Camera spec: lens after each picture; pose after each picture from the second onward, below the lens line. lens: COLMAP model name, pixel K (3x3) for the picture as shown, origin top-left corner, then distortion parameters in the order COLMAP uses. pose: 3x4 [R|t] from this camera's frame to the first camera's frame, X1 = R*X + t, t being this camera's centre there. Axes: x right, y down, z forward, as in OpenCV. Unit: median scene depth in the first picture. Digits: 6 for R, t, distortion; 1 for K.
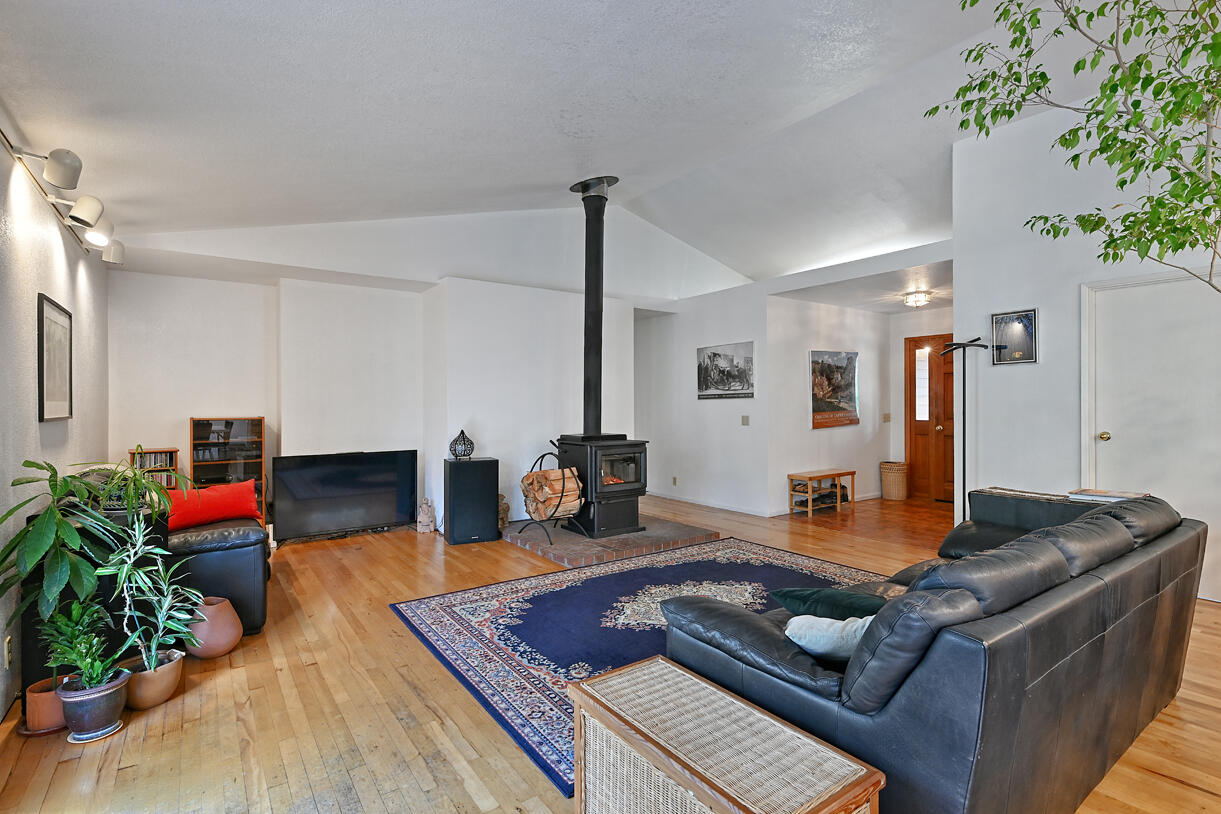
lens RADIAL K [[572.7, 0, 610.5], [0, 572.7, 407.0], [0, 0, 1]] dist [0.000260, 0.000060]
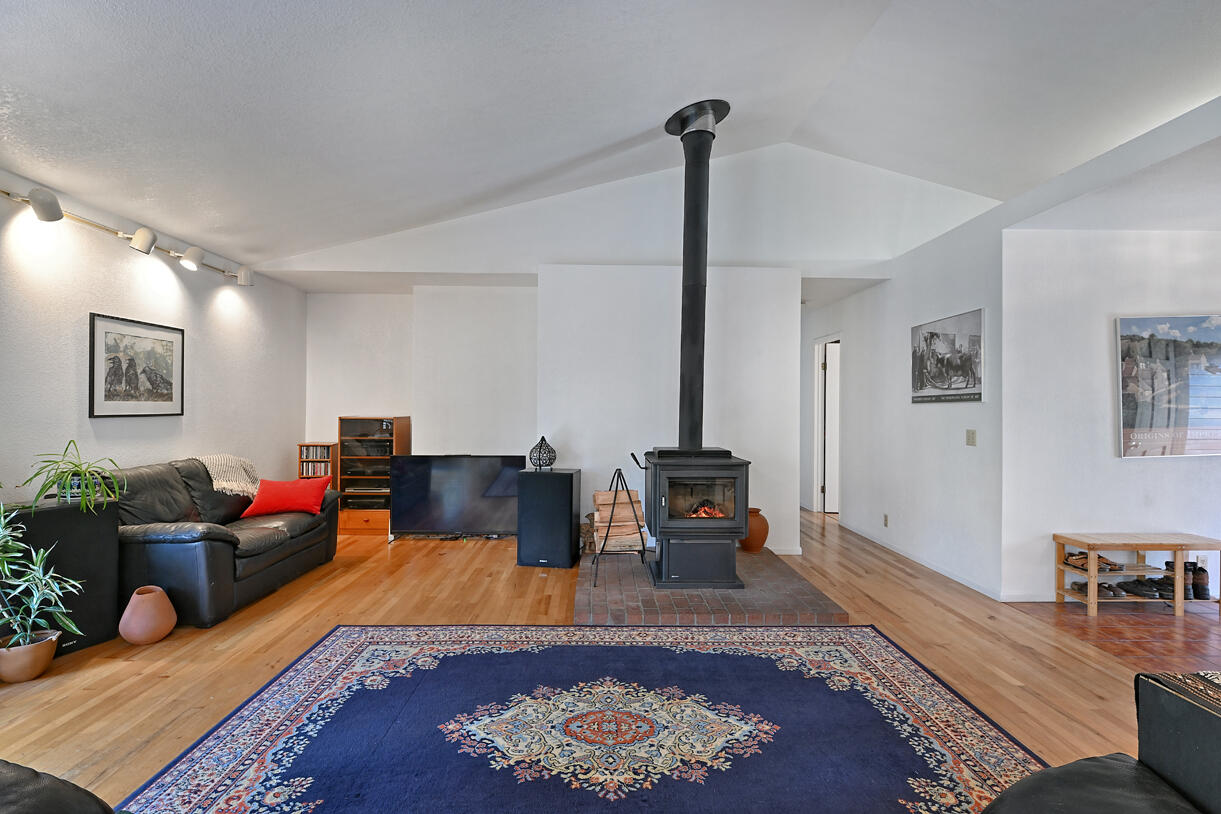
lens RADIAL K [[586.0, 0, 609.9], [0, 586.0, 405.2], [0, 0, 1]] dist [0.001095, -0.000861]
pose [[0.827118, 0.007564, -0.561977, 0.360801], [-0.012536, 0.999909, -0.004991, -0.004776], [0.561888, 0.011172, 0.827138, 0.340175]]
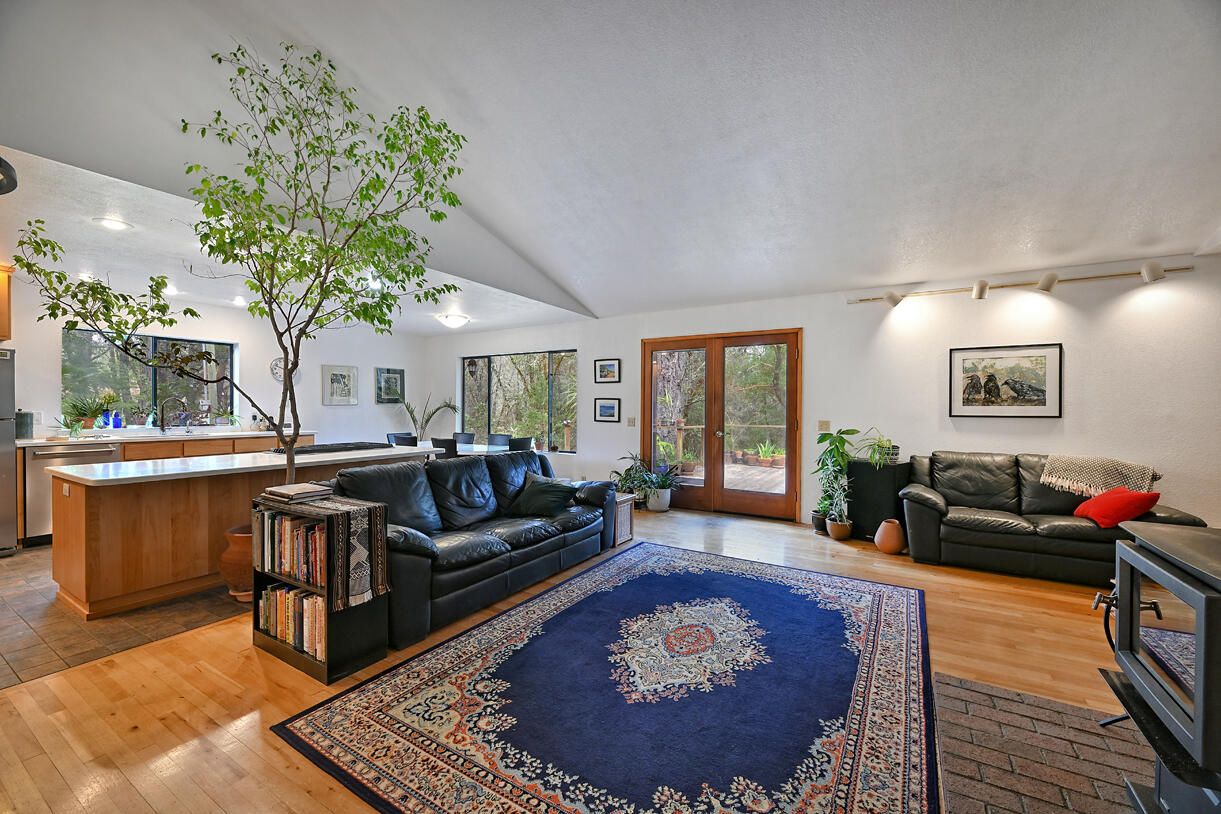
lens RADIAL K [[492.0, 0, 606.3], [0, 492.0, 410.0], [0, 0, 1]] dist [-0.001228, -0.000973]
pose [[-0.919522, 0.001372, -0.393035, 0.394286], [-0.004019, 0.999909, 0.012893, -0.007316], [0.393017, 0.013435, -0.919433, 1.181704]]
